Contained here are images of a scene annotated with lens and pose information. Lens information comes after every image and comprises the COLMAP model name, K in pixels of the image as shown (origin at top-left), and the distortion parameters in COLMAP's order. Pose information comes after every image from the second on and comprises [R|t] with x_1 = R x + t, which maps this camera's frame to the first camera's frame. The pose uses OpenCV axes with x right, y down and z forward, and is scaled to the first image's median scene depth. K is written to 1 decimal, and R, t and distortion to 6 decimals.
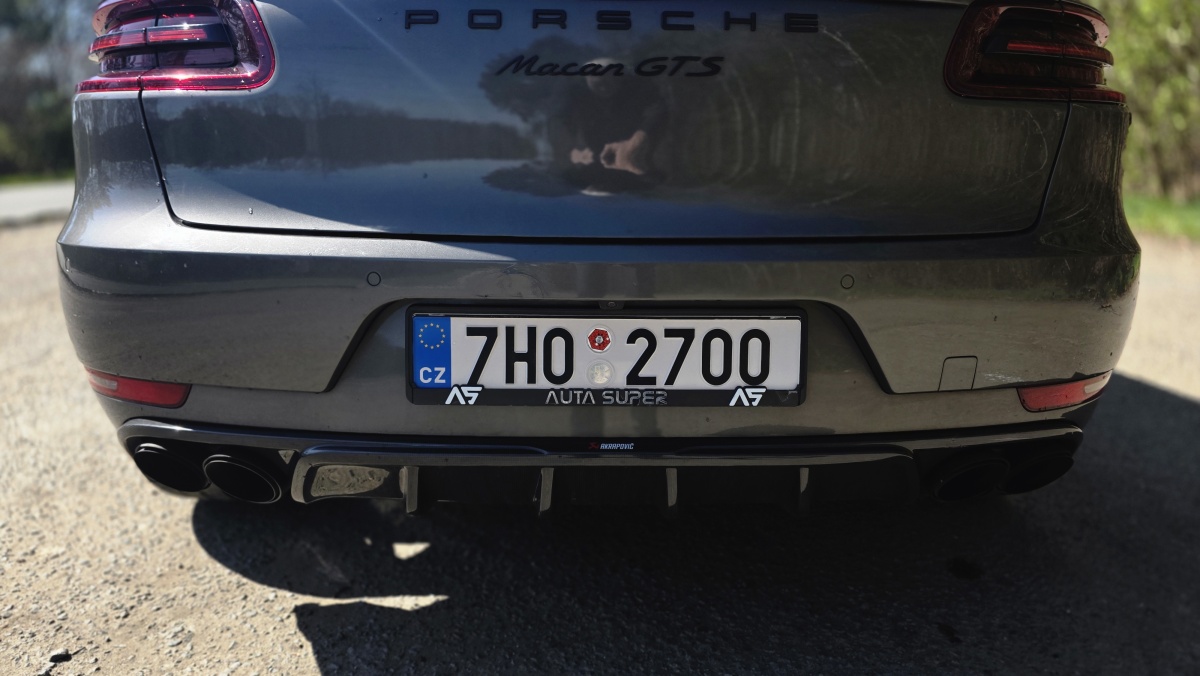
lens RADIAL K [[834.8, 0, 612.3], [0, 834.8, 340.6], [0, 0, 1]] dist [0.010126, -0.005041]
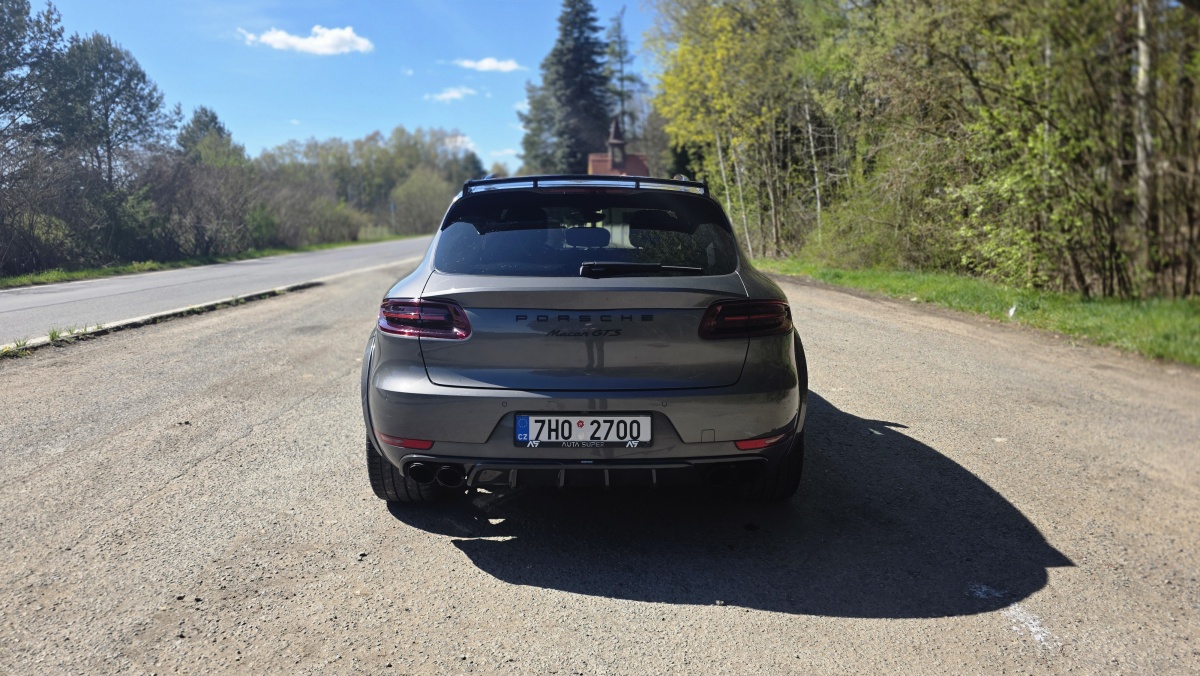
lens RADIAL K [[834.8, 0, 609.9], [0, 834.8, 332.8], [0, 0, 1]] dist [0.010126, -0.005041]
pose [[0.999957, -0.006101, -0.006939, 0.106942], [0.005388, 0.995124, -0.098485, -0.030132], [0.007506, 0.098443, 0.995114, -1.881052]]
